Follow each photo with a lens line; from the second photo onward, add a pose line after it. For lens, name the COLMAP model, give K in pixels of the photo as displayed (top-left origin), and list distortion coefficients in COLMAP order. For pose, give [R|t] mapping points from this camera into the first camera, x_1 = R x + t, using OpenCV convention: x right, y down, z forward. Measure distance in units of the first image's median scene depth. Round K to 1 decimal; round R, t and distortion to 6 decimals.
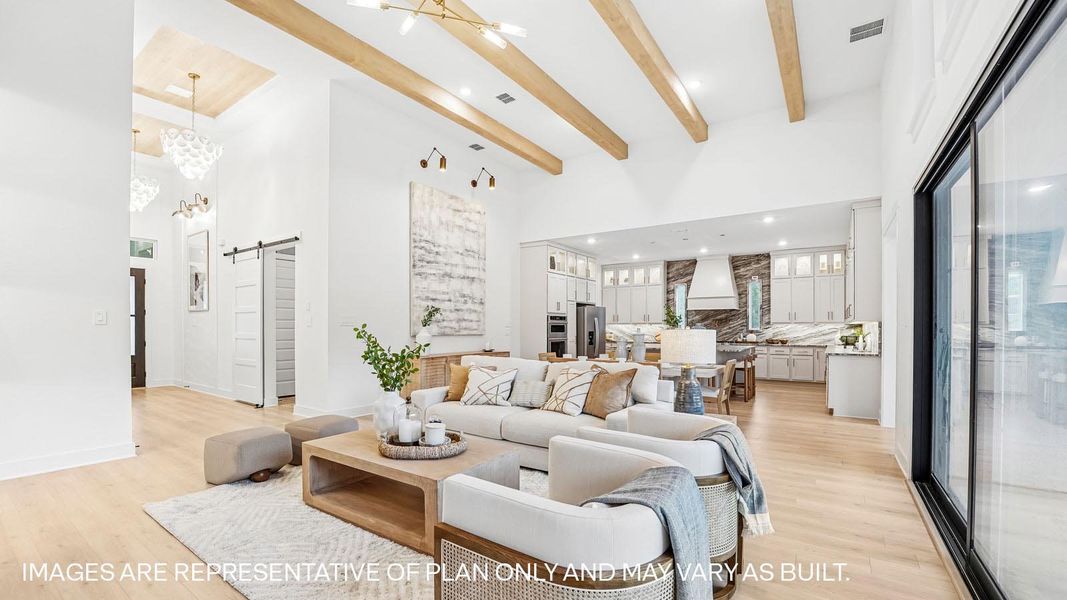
lens RADIAL K [[437.8, 0, 530.1], [0, 437.8, 327.8], [0, 0, 1]] dist [-0.022863, 0.000250]
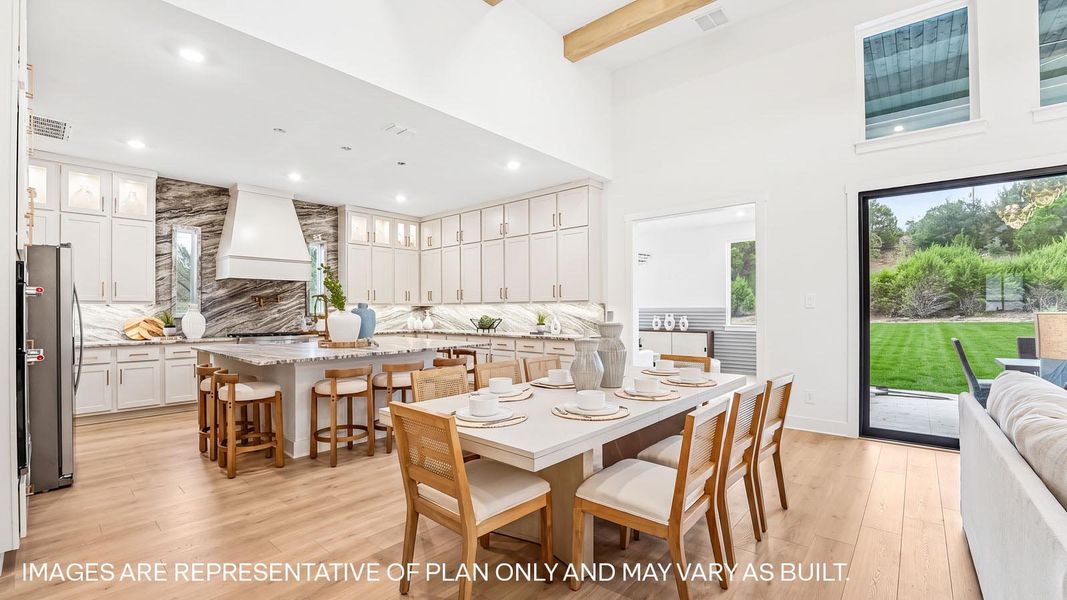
lens RADIAL K [[452.5, 0, 533.9], [0, 452.5, 307.9], [0, 0, 1]] dist [-0.012196, -0.000163]
pose [[0.107696, 0.002360, 0.994181, -0.168051], [0.003928, 0.999988, -0.002799, -0.001073], [-0.994176, 0.004206, 0.107685, 0.643255]]
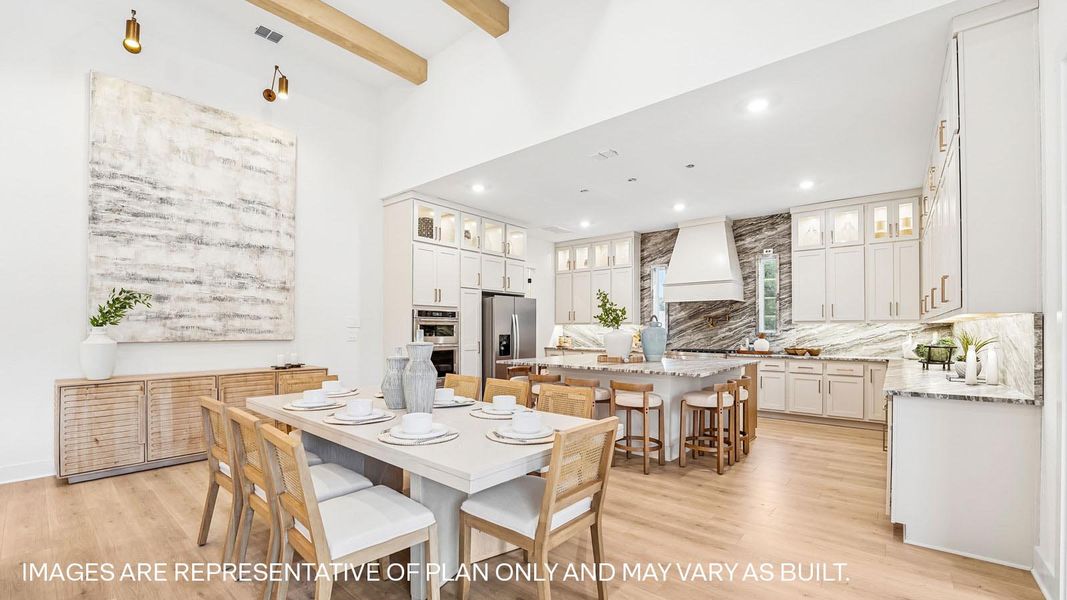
lens RADIAL K [[437.8, 0, 530.1], [0, 437.8, 327.8], [0, 0, 1]] dist [-0.022863, 0.000250]
pose [[0.995802, 0.000146, -0.091534, 0.248173], [-0.000592, 0.999988, -0.004841, 0.000779], [0.091532, 0.004875, 0.995790, 0.362570]]
